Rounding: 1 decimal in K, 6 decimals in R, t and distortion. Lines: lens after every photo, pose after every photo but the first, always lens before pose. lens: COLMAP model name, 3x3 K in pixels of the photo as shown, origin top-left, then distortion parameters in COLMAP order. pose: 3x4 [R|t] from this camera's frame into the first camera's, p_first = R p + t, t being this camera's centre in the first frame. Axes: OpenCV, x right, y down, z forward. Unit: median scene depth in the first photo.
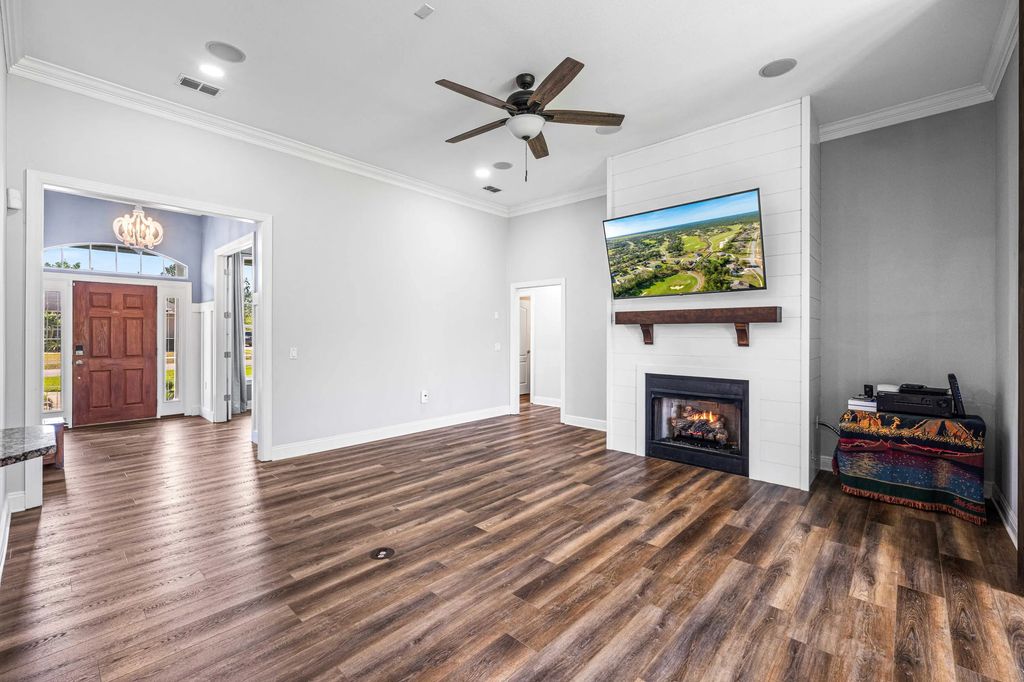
lens RADIAL K [[431.0, 0, 510.2], [0, 431.0, 333.5], [0, 0, 1]] dist [0.002082, -0.001012]
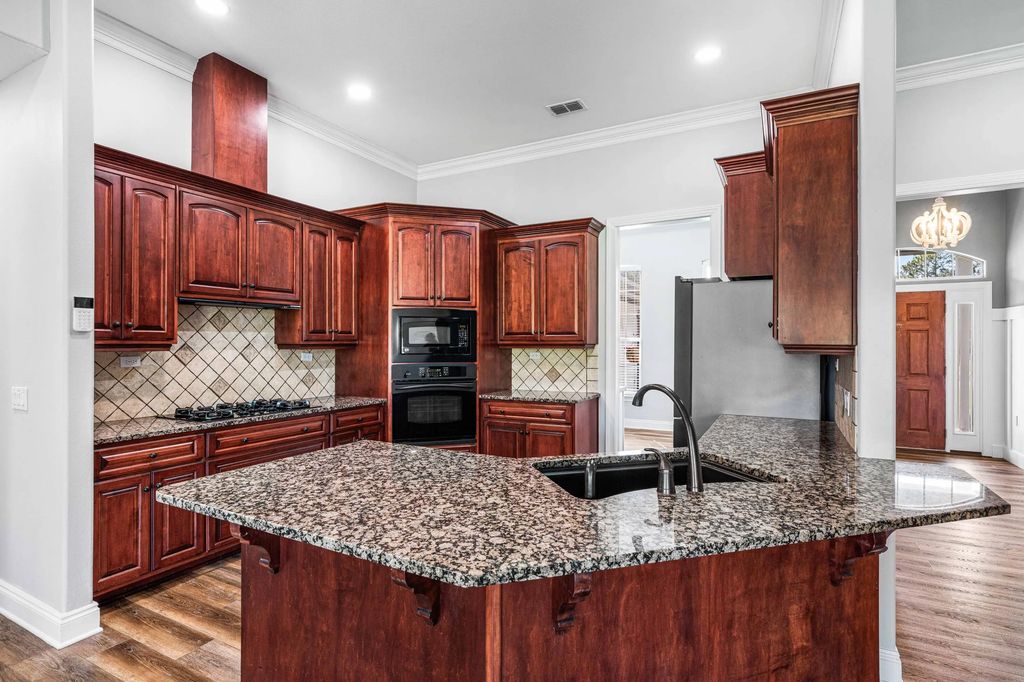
lens RADIAL K [[509.2, 0, 510.6], [0, 509.2, 342.5], [0, 0, 1]] dist [-0.000037, 0.003850]
pose [[0.249139, -0.000177, -0.968468, -0.135165], [0.001979, 0.999998, 0.000326, -0.020944], [0.968466, -0.001998, 0.249138, -0.065259]]
